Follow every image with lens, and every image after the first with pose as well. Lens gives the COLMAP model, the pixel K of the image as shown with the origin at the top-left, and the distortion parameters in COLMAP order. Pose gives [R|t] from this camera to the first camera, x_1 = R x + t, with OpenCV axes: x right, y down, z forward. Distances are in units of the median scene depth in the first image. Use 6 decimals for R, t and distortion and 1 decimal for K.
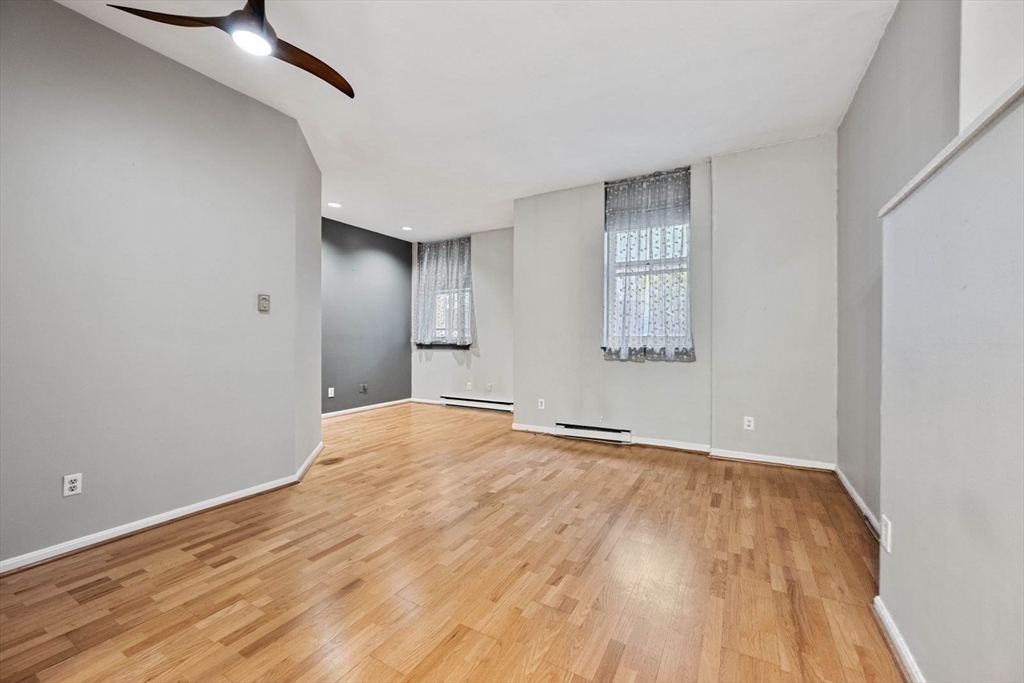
lens RADIAL K [[402.3, 0, 512.0], [0, 402.3, 341.5], [0, 0, 1]] dist [-0.000127, -0.000194]
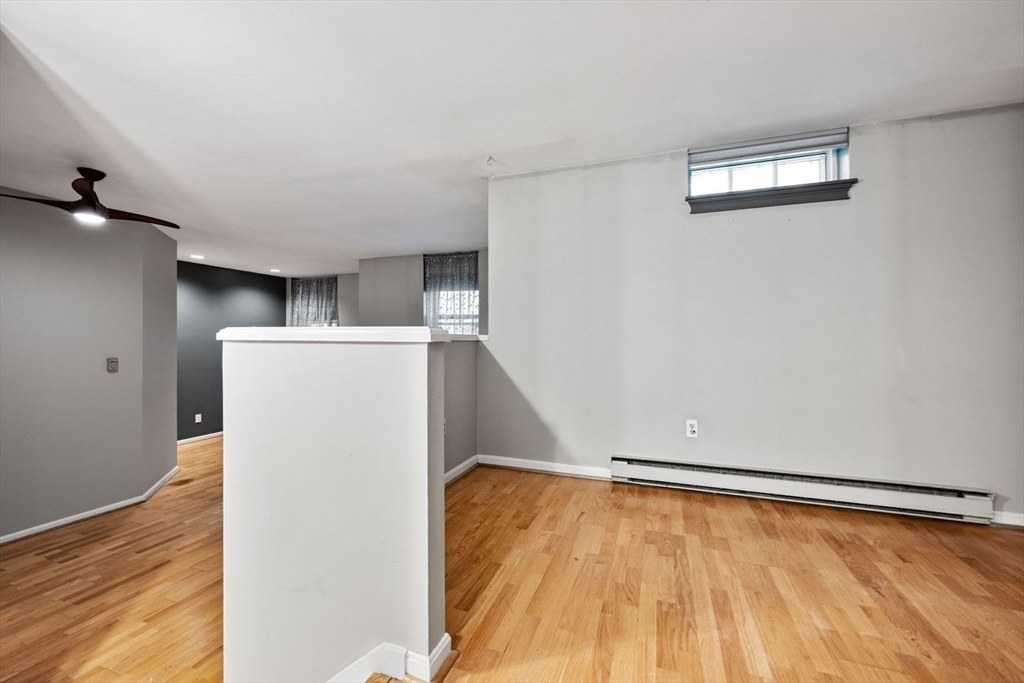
lens RADIAL K [[405.9, 0, 513.3], [0, 405.9, 337.9], [0, 0, 1]] dist [-0.000805, 0.000466]
pose [[0.985413, 0.000148, 0.170182, 0.431450], [0.001316, 0.999963, -0.008485, -0.167667], [-0.170177, 0.008585, 0.985376, -0.508373]]
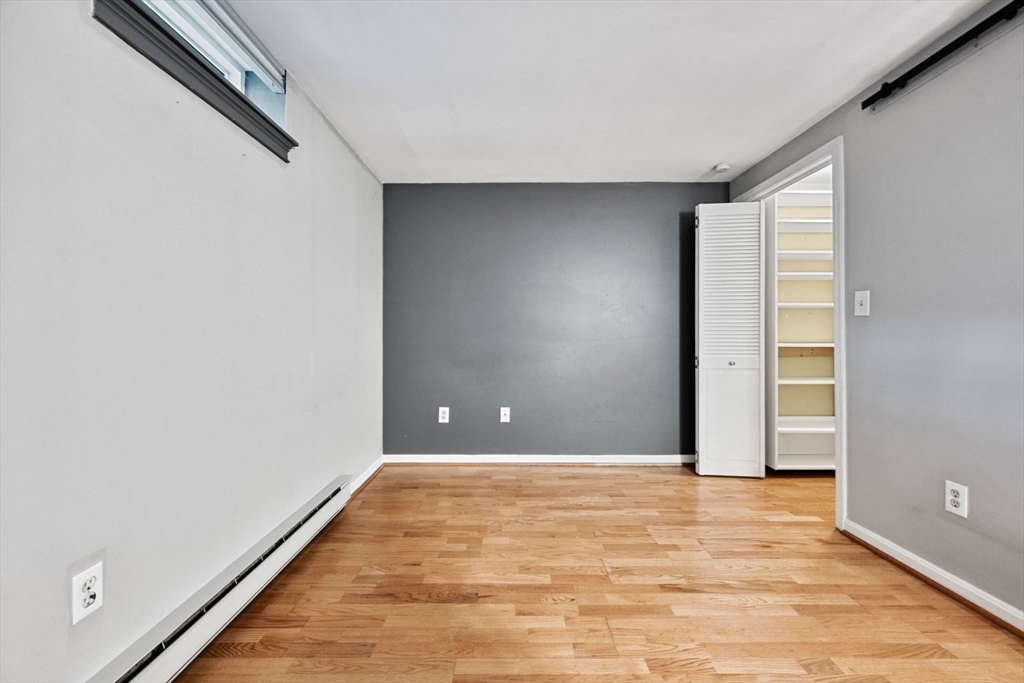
lens RADIAL K [[406.2, 0, 515.6], [0, 406.2, 331.8], [0, 0, 1]] dist [0.000010, -0.000217]
pose [[-0.498836, 0.003187, 0.866691, 0.504156], [0.002058, 0.999995, -0.002492, -0.185265], [-0.866694, 0.000541, -0.498839, 0.135598]]
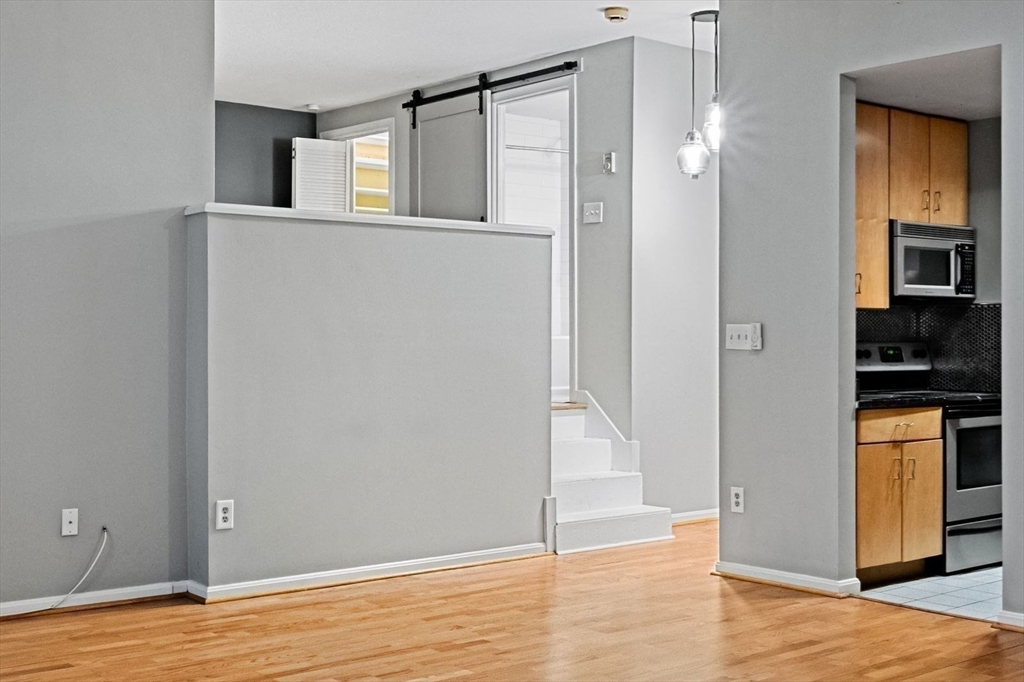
lens RADIAL K [[1302.1, 0, 514.9], [0, 1302.1, 320.7], [0, 0, 1]] dist [-0.000842, 0.008085]
pose [[-0.937484, 0.000581, 0.348027, -0.536113], [-0.001606, 0.999981, -0.005996, -0.010490], [-0.348024, -0.006180, -0.937465, 2.137221]]
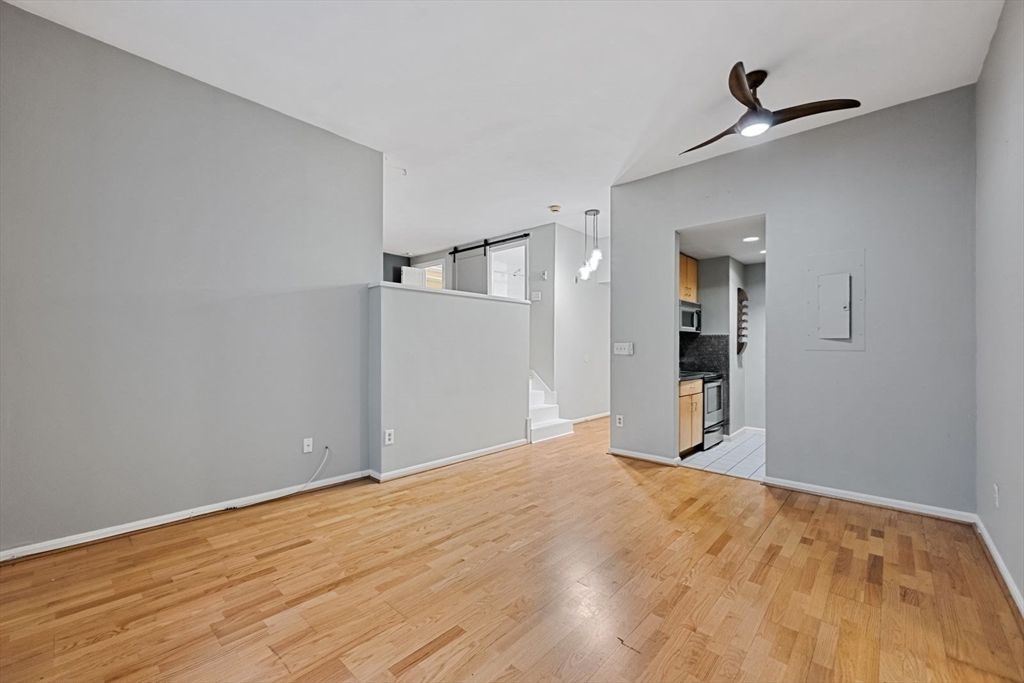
lens RADIAL K [[415.8, 0, 510.3], [0, 415.8, 345.3], [0, 0, 1]] dist [0.000605, 0.000005]
pose [[-0.975163, -0.005180, 0.221426, -0.100254], [-0.004858, 0.999986, 0.001999, -0.010615], [-0.221433, 0.000874, -0.975175, 1.620436]]
